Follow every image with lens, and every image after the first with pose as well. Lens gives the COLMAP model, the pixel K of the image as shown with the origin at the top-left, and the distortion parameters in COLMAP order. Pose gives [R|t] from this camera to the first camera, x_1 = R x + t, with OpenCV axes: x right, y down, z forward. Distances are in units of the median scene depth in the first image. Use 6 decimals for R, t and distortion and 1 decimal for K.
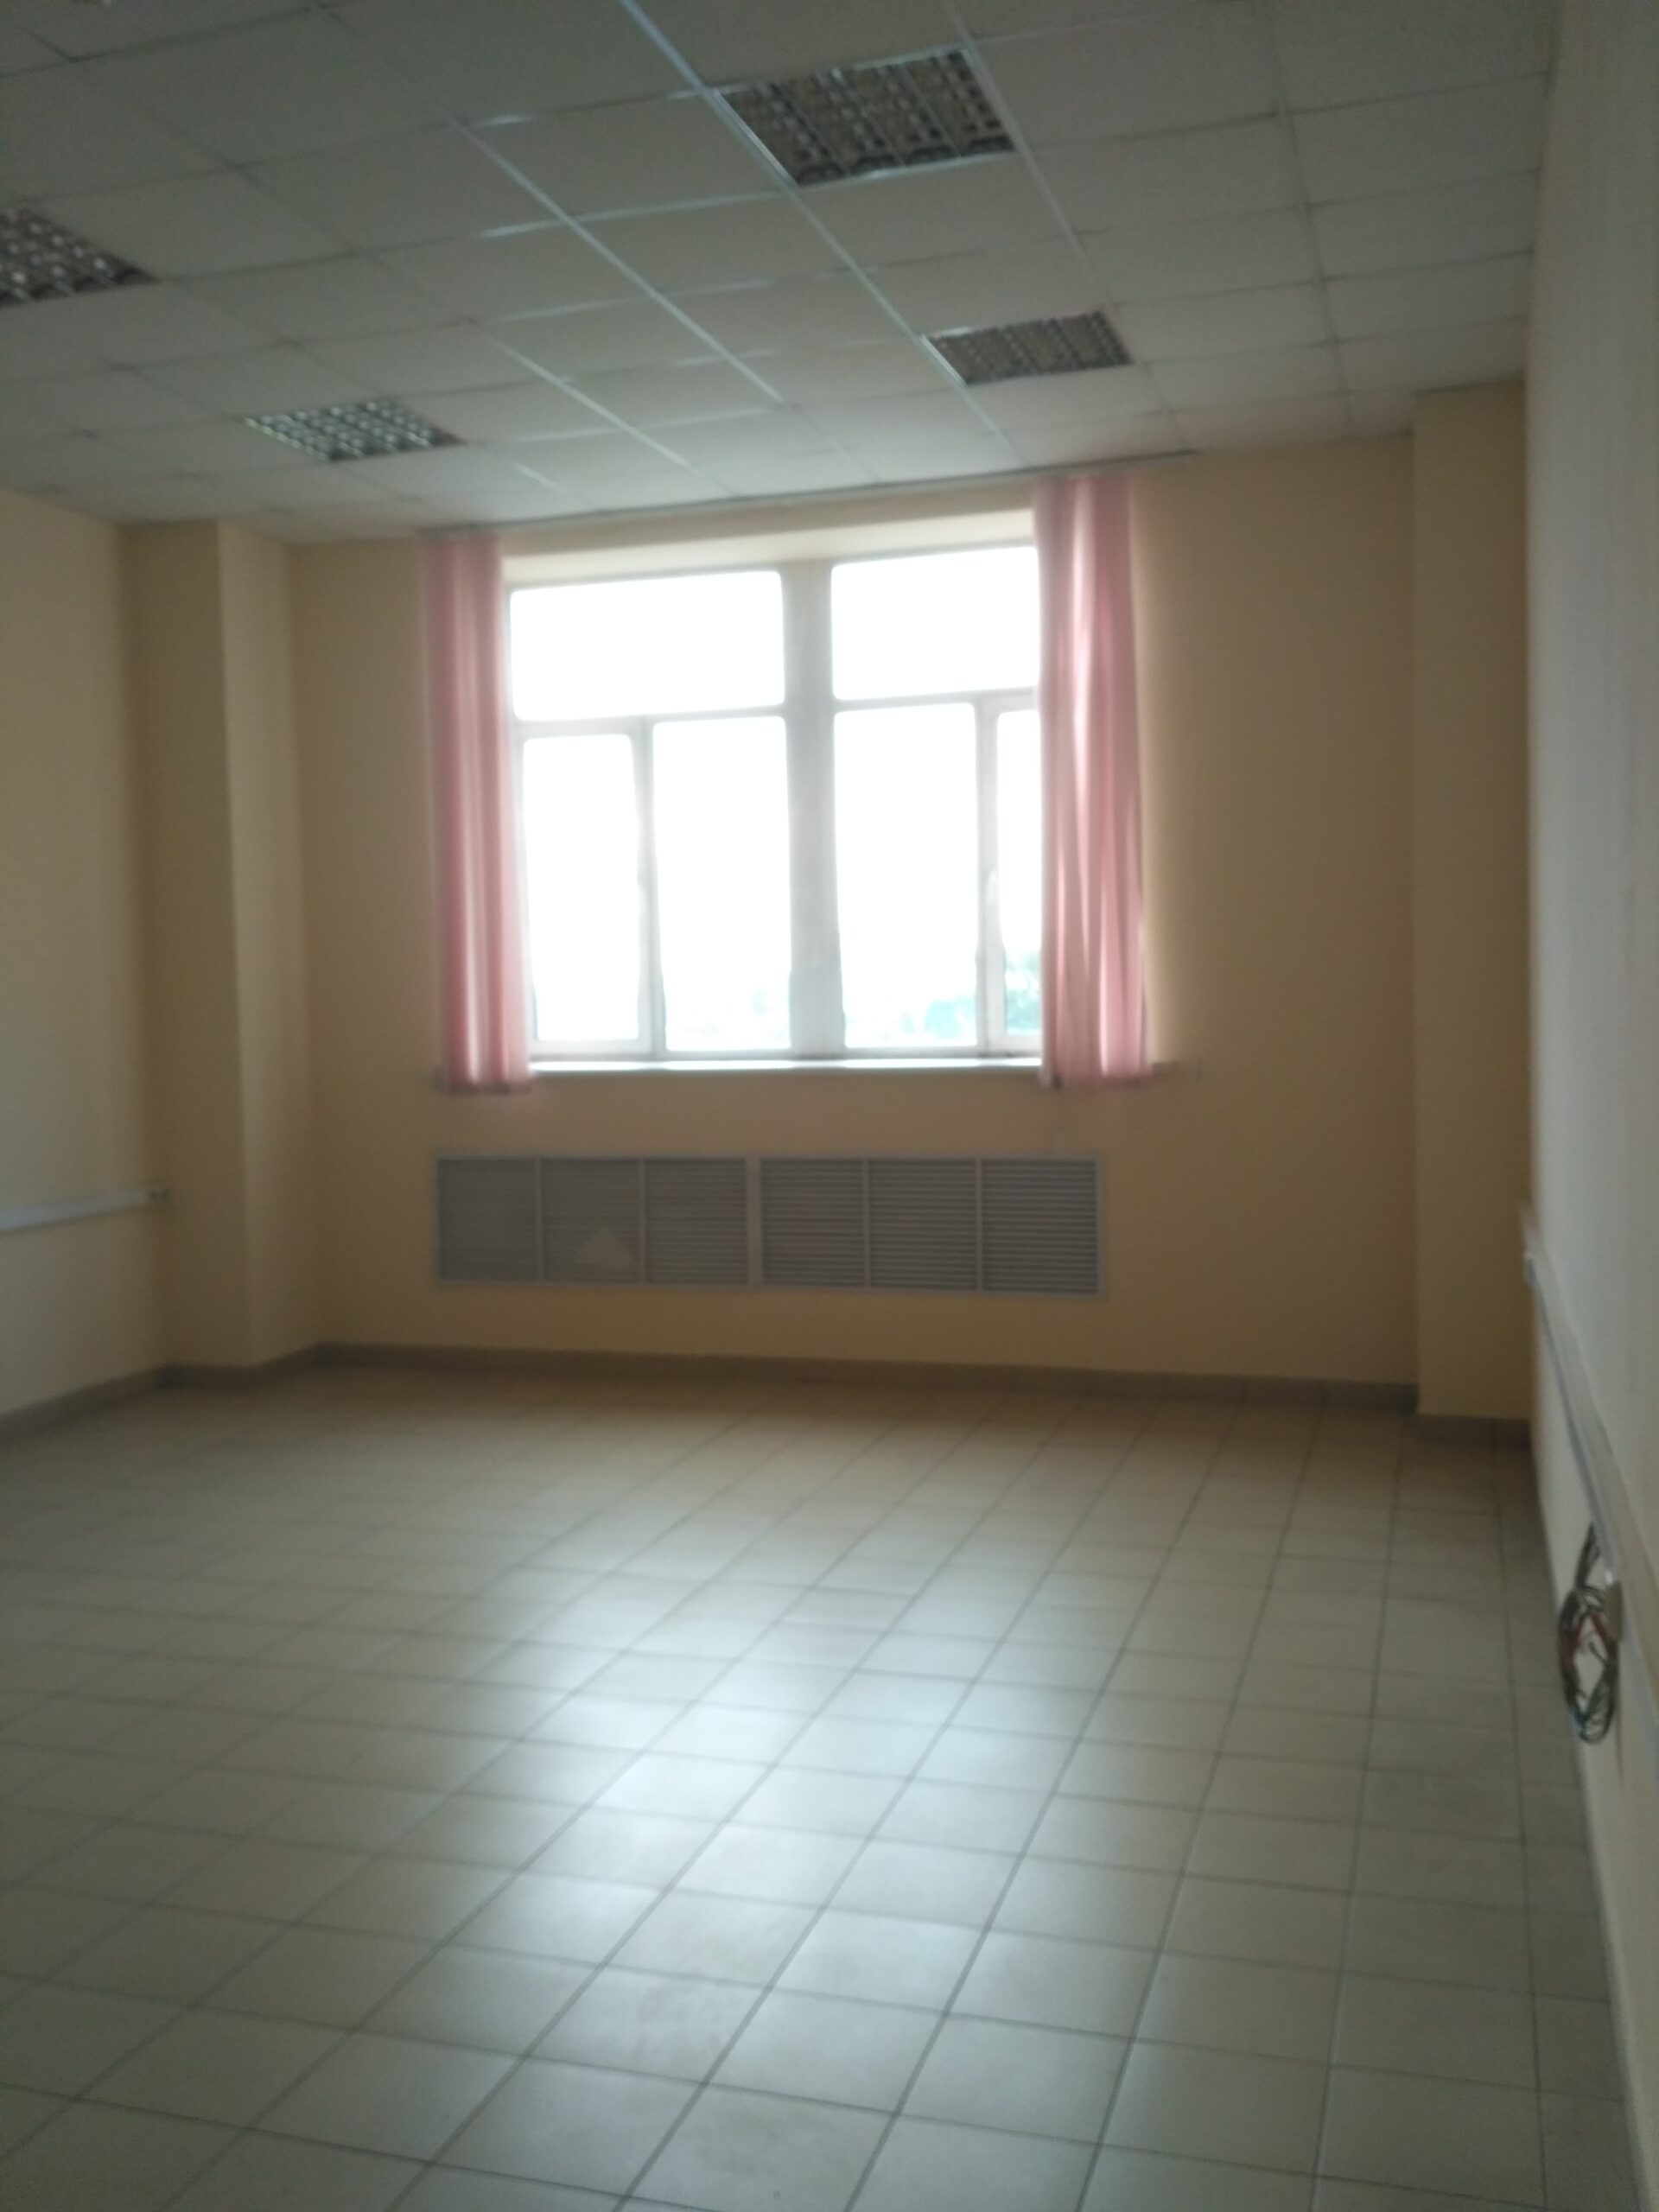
lens RADIAL K [[1988.5, 0, 825.4], [0, 1988.5, 1030.6], [0, 0, 1]] dist [0.113135, -0.002455]
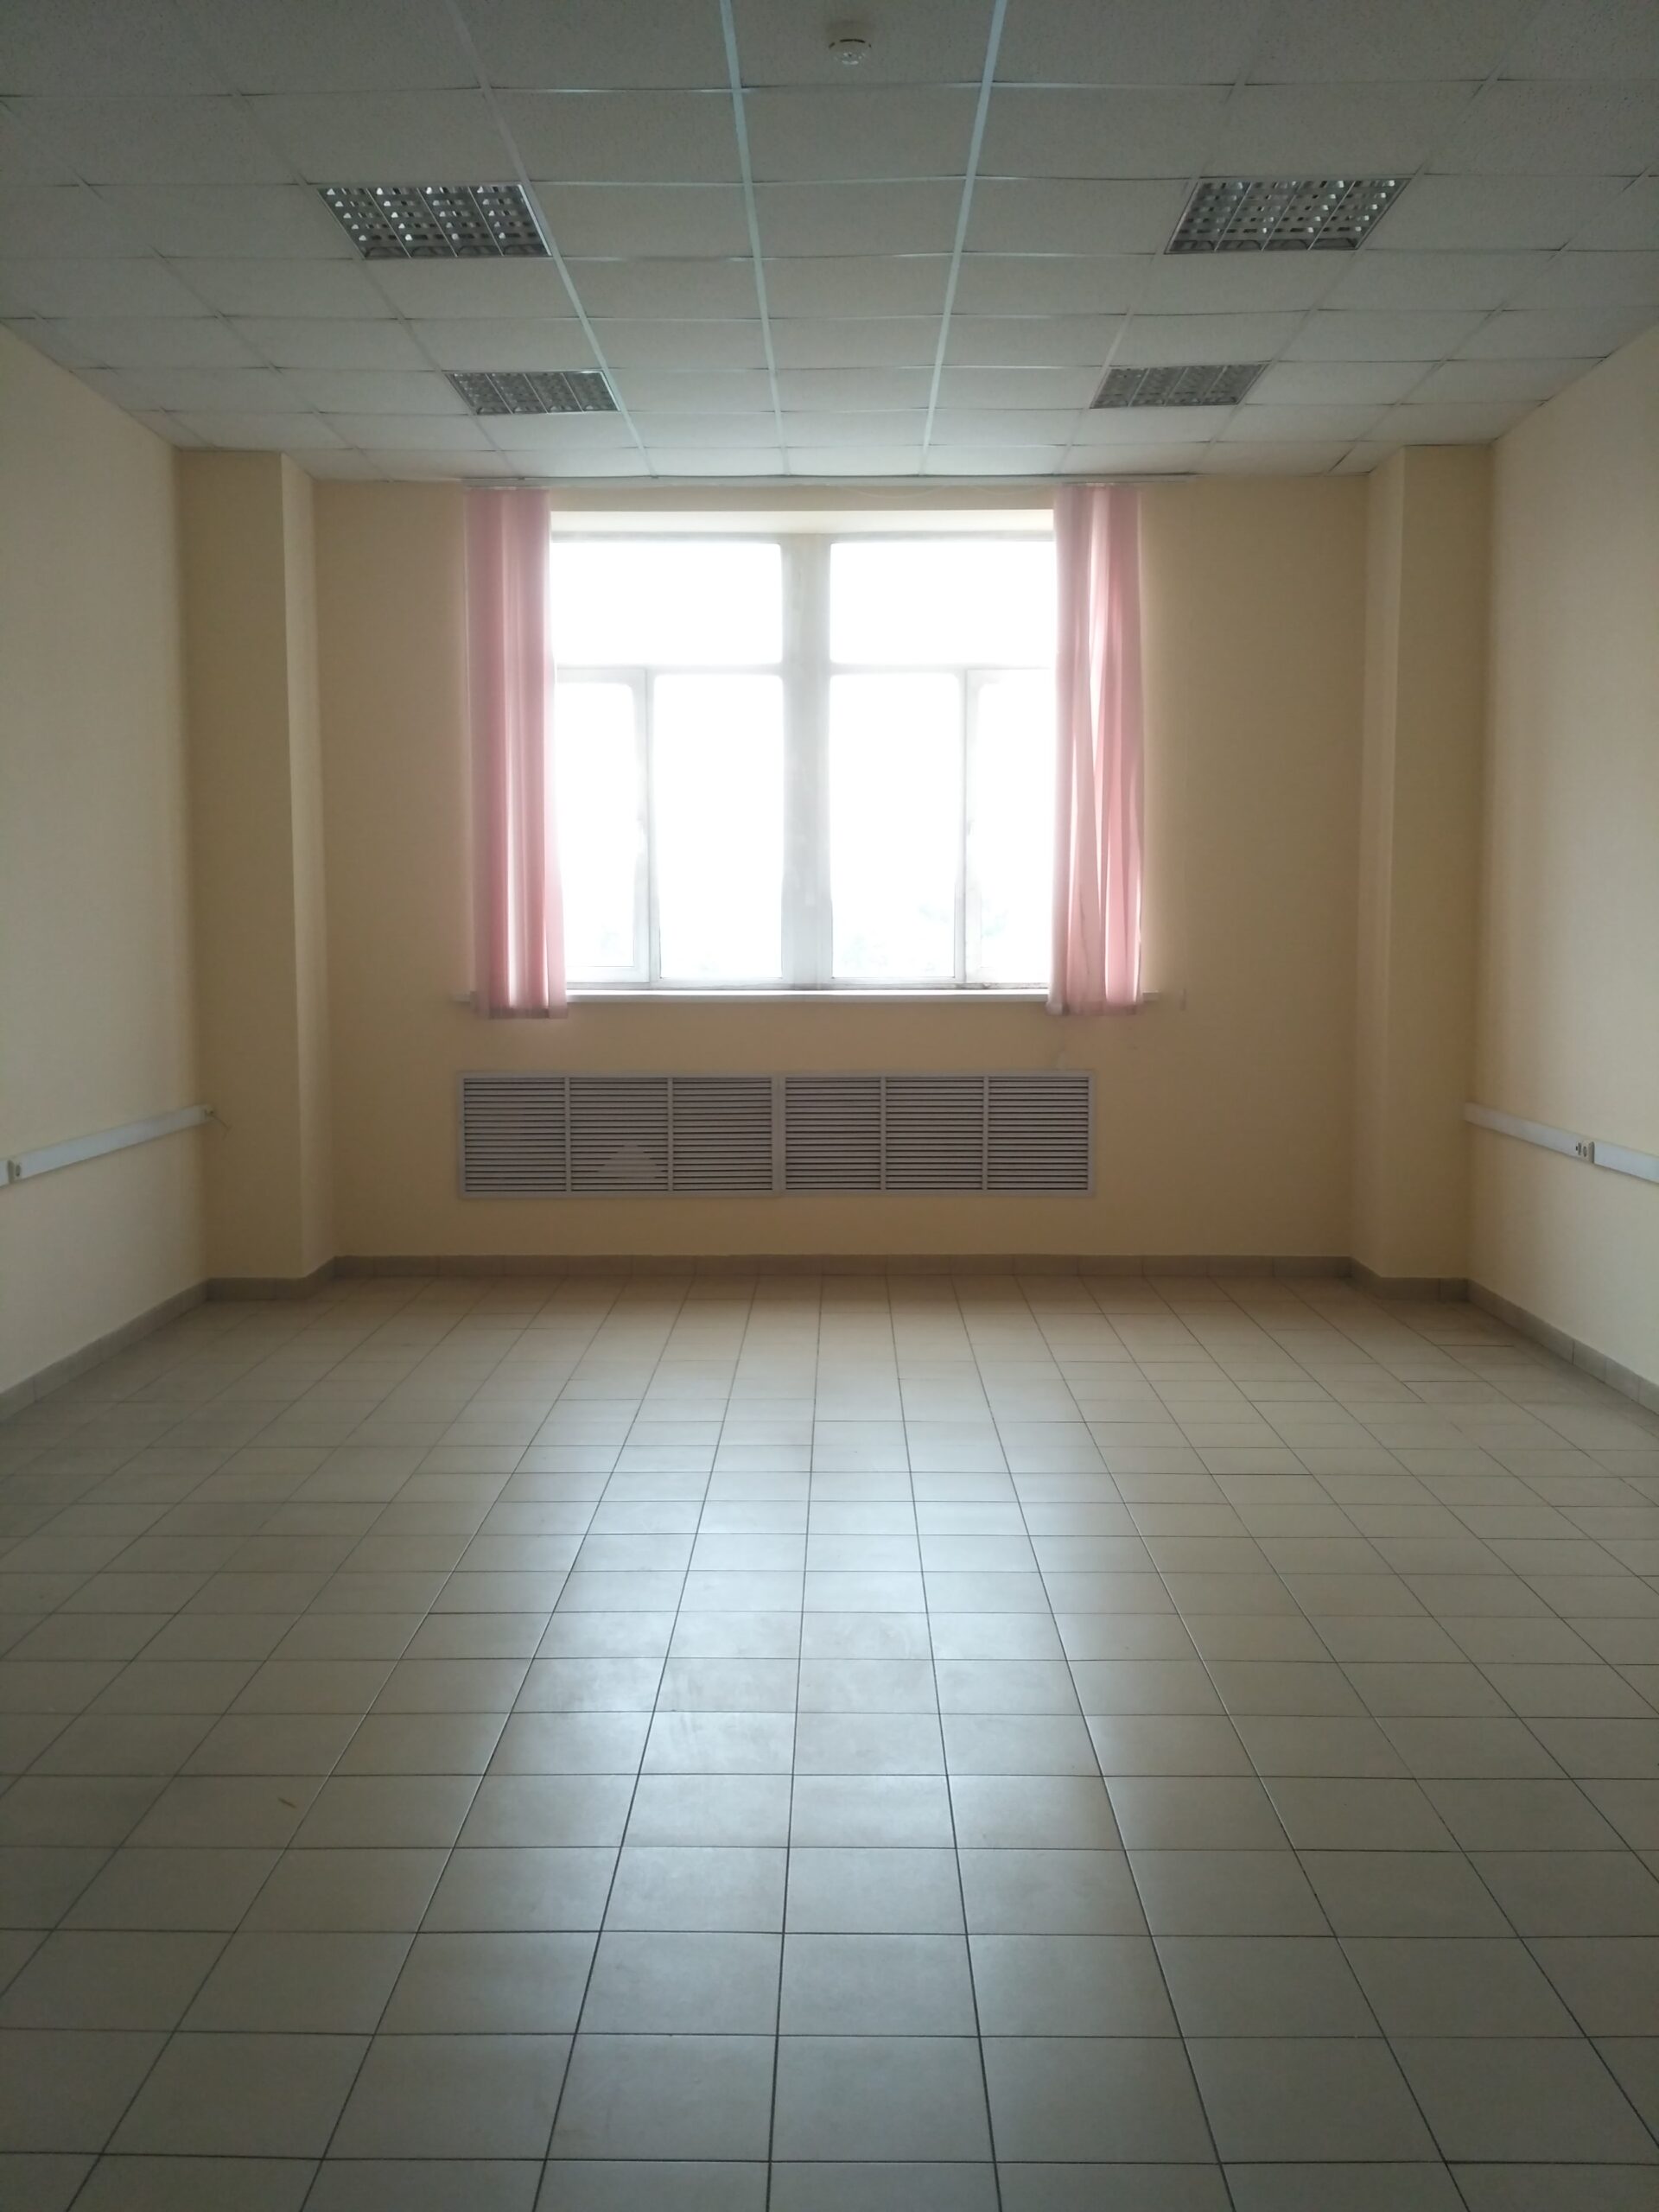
lens RADIAL K [[1988.5, 0, 825.4], [0, 1988.5, 1030.6], [0, 0, 1]] dist [0.113135, -0.002455]
pose [[0.955048, 0.004946, 0.296409, -0.332959], [-0.012827, 0.999614, 0.024648, 0.010497], [-0.296173, -0.027342, 0.954743, -0.061253]]
